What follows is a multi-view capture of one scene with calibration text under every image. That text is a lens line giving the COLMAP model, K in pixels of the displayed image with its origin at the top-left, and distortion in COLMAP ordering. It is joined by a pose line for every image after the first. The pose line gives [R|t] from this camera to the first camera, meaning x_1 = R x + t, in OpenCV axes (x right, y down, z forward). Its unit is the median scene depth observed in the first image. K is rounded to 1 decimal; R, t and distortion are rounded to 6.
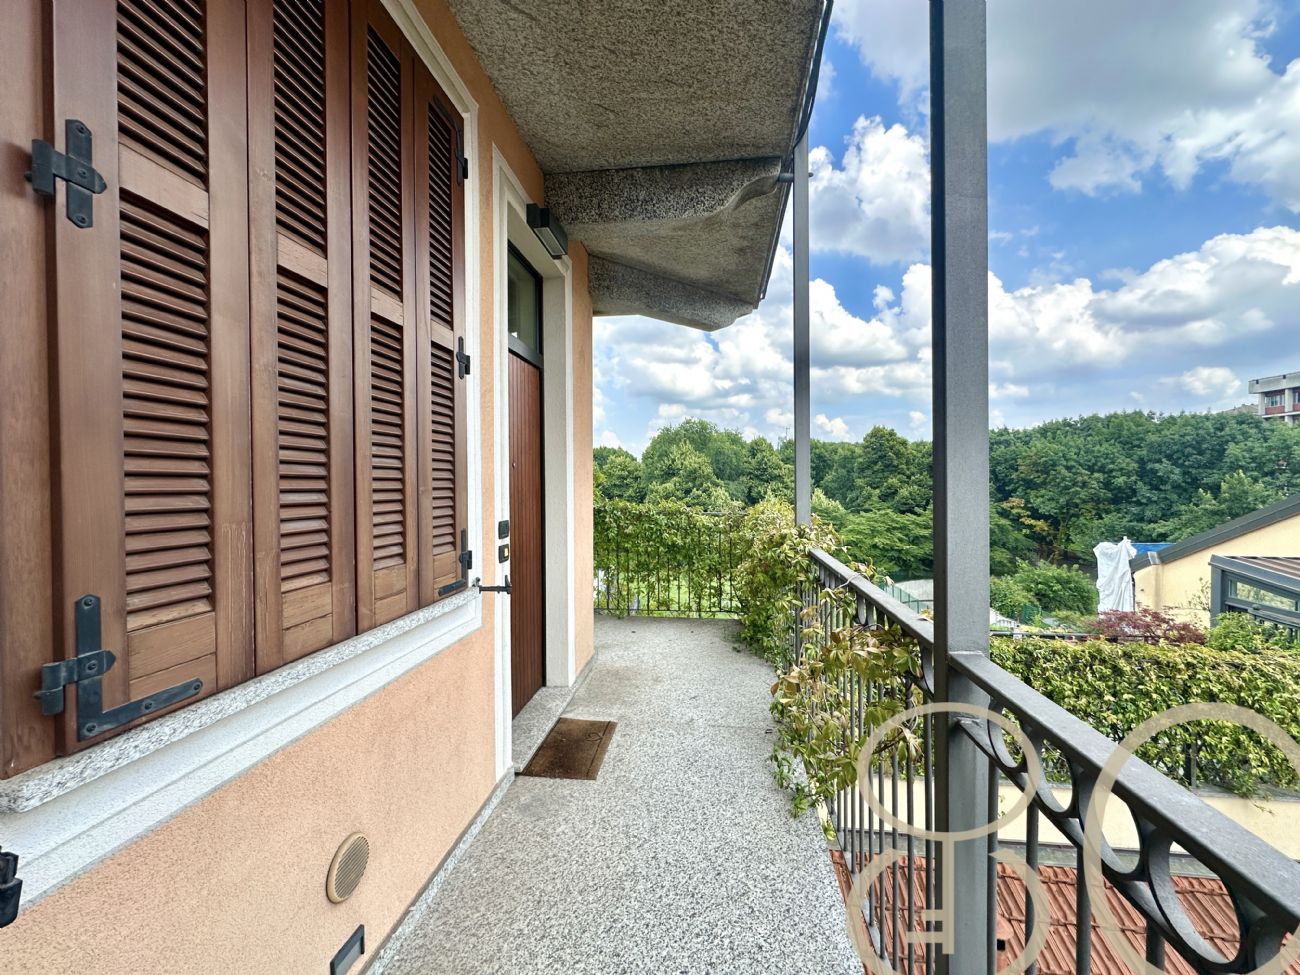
lens RADIAL K [[521.4, 0, 647.4], [0, 521.4, 484.5], [0, 0, 1]] dist [-0.009037, 0.000315]
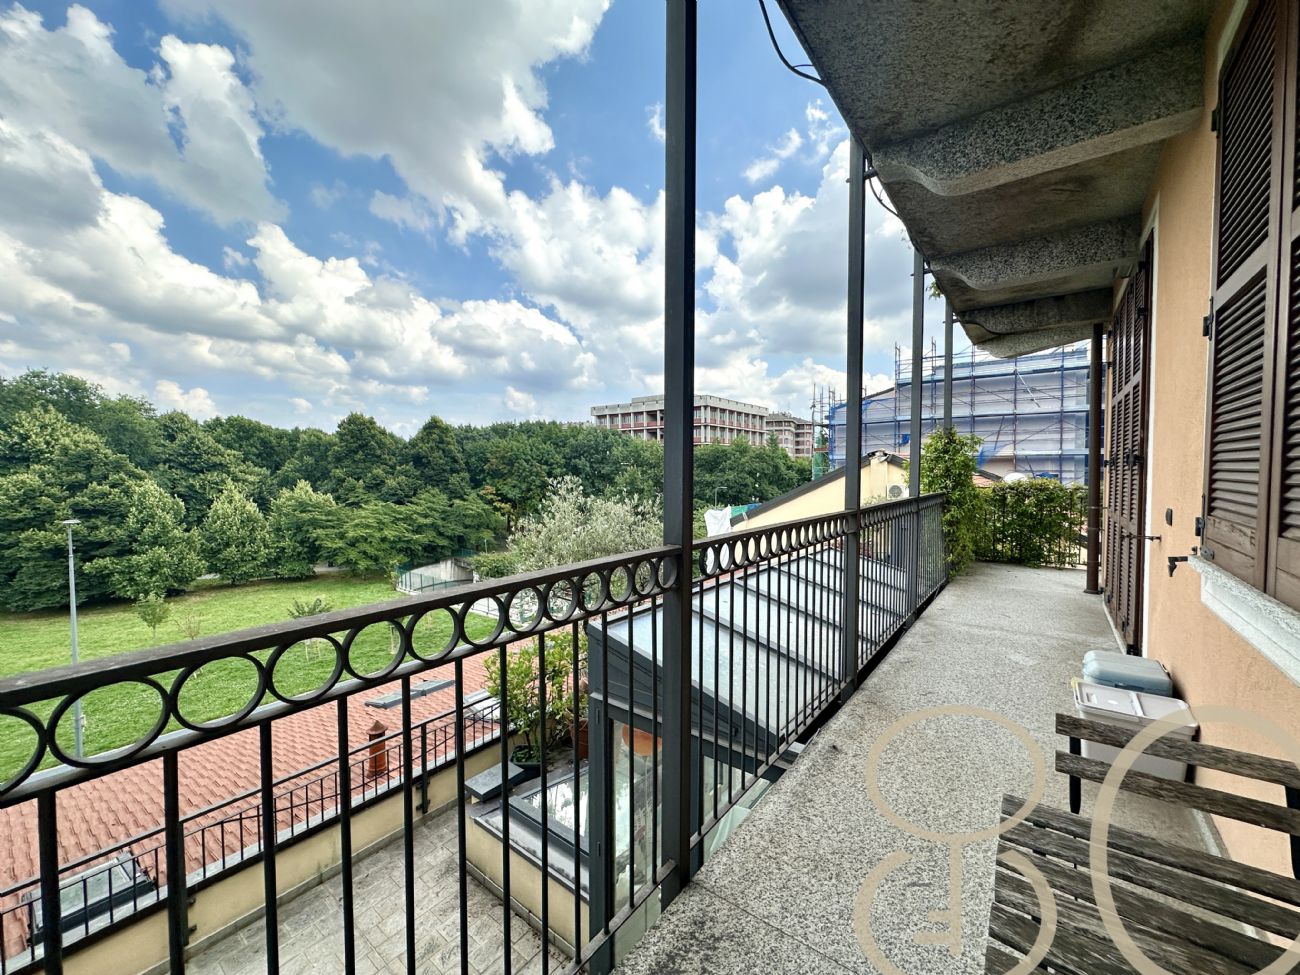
lens RADIAL K [[521.4, 0, 652.8], [0, 521.4, 485.8], [0, 0, 1]] dist [-0.009037, 0.000315]
pose [[0.493183, -0.021642, 0.869656, -0.121382], [0.004588, 0.999741, 0.022278, 0.000980], [-0.869914, -0.006997, 0.493154, 0.082320]]
